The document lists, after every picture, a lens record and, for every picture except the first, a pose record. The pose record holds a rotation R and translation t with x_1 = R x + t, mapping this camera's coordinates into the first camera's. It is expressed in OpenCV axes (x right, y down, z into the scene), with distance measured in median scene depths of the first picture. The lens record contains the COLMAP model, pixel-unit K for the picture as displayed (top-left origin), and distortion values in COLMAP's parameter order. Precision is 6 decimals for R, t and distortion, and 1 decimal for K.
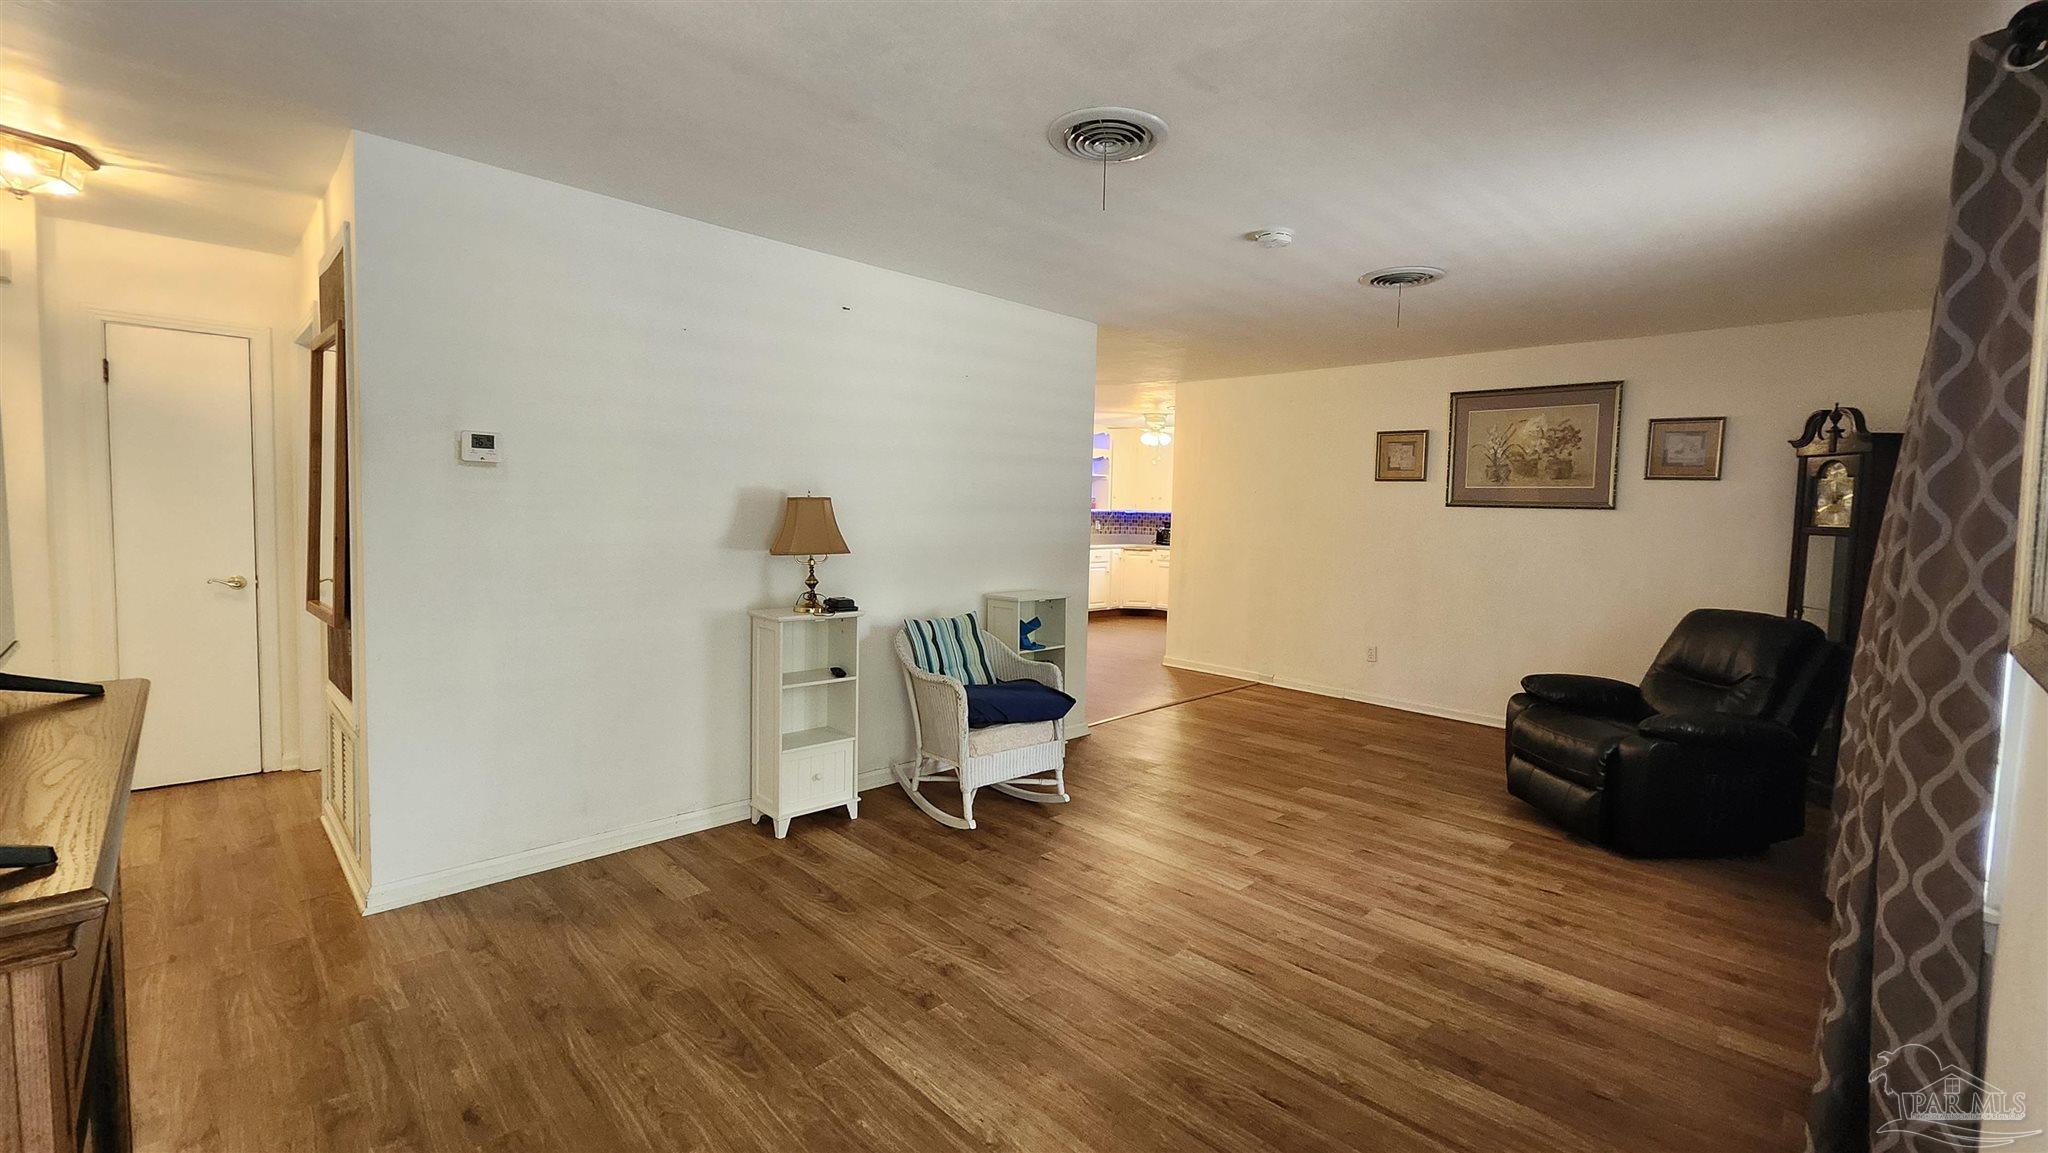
lens RADIAL K [[852.0, 0, 1035.5], [0, 852.0, 575.0], [0, 0, 1]] dist [-0.000028, 0.000053]
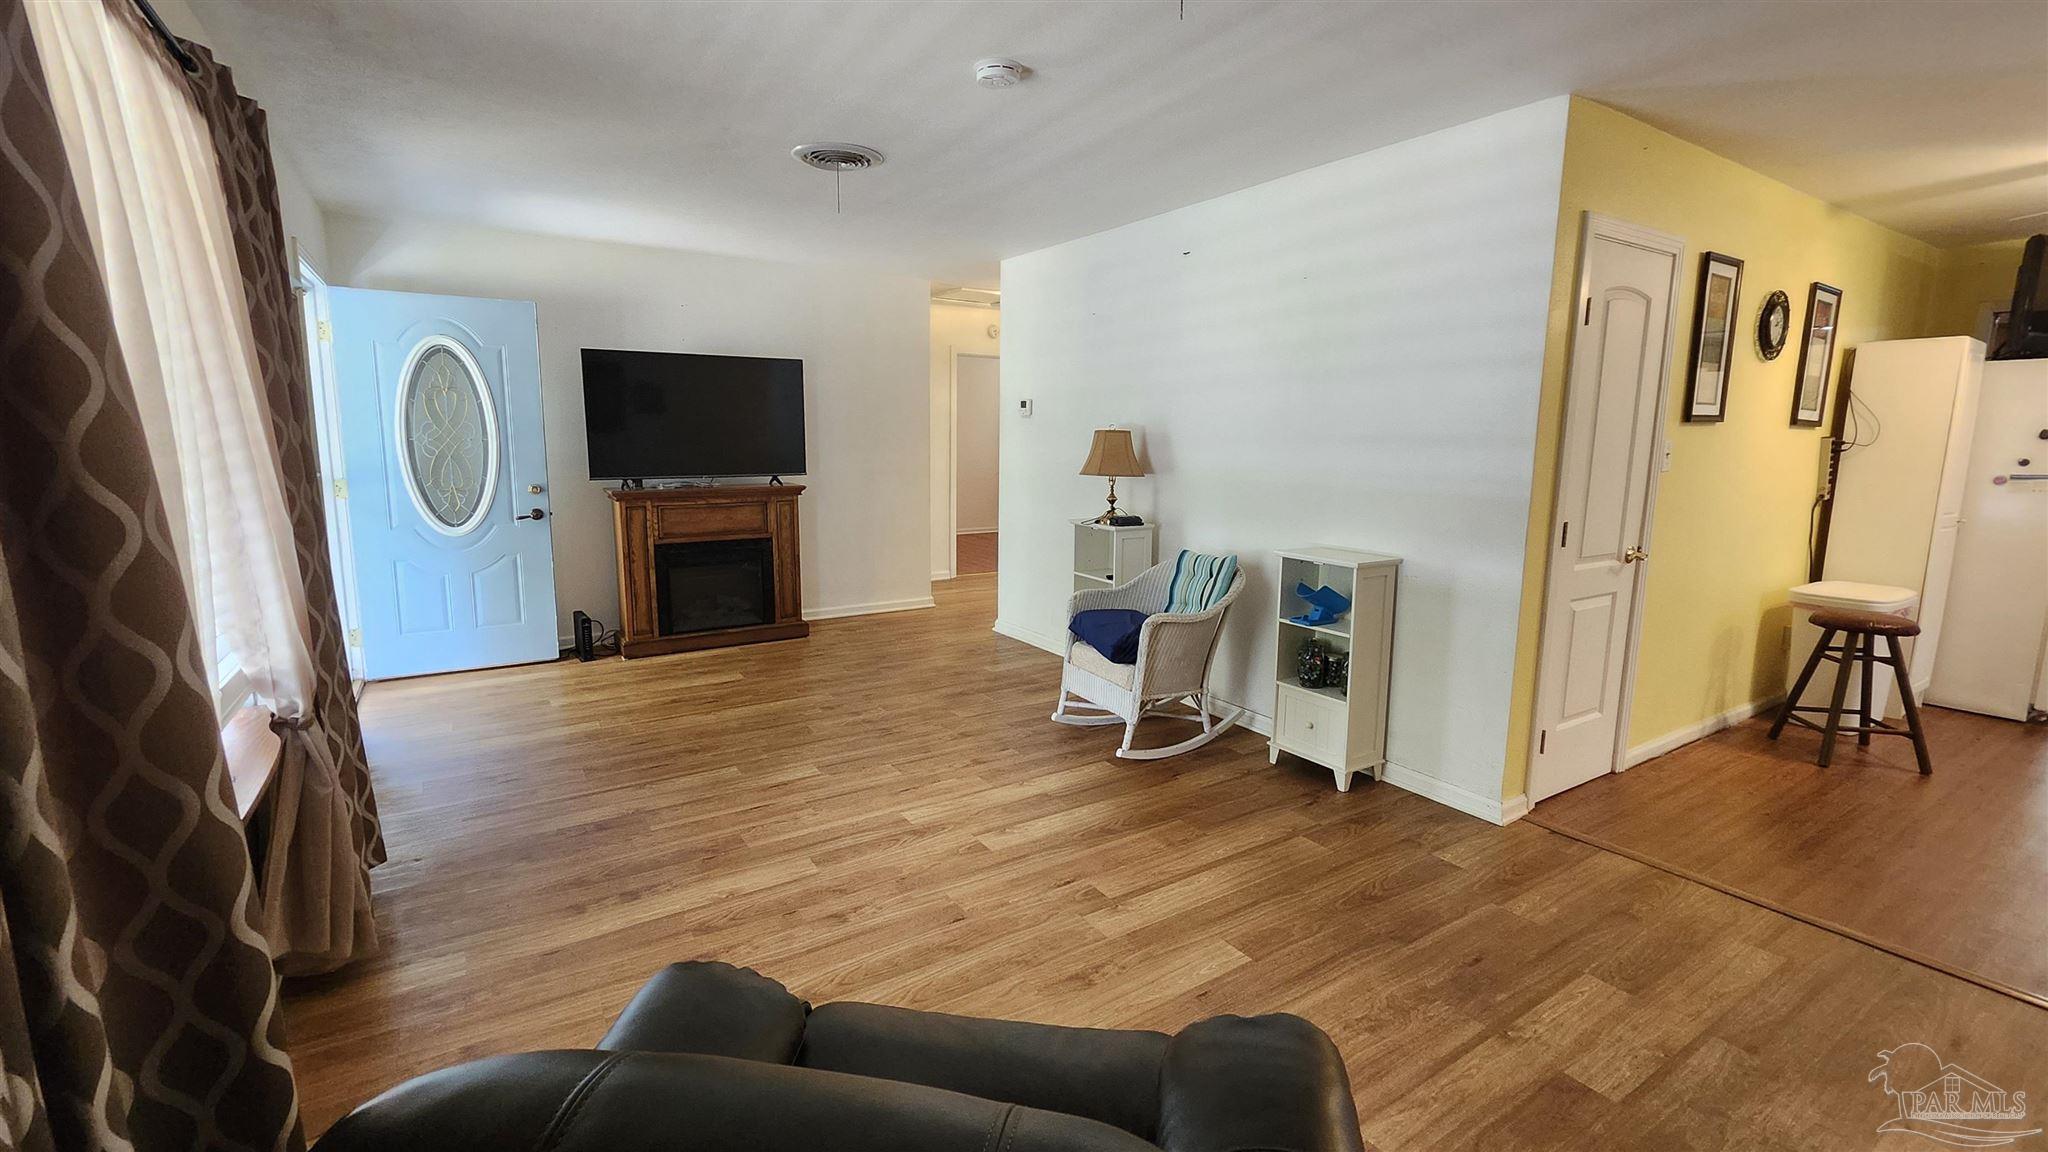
lens RADIAL K [[872.1, 0, 999.2], [0, 872.1, 561.9], [0, 0, 1]] dist [-0.001306, -0.000066]
pose [[-0.222887, 0.113275, -0.968241, 1.195156], [-0.100223, 0.985300, 0.138342, -0.071372], [0.969679, 0.127875, -0.208258, 1.322147]]
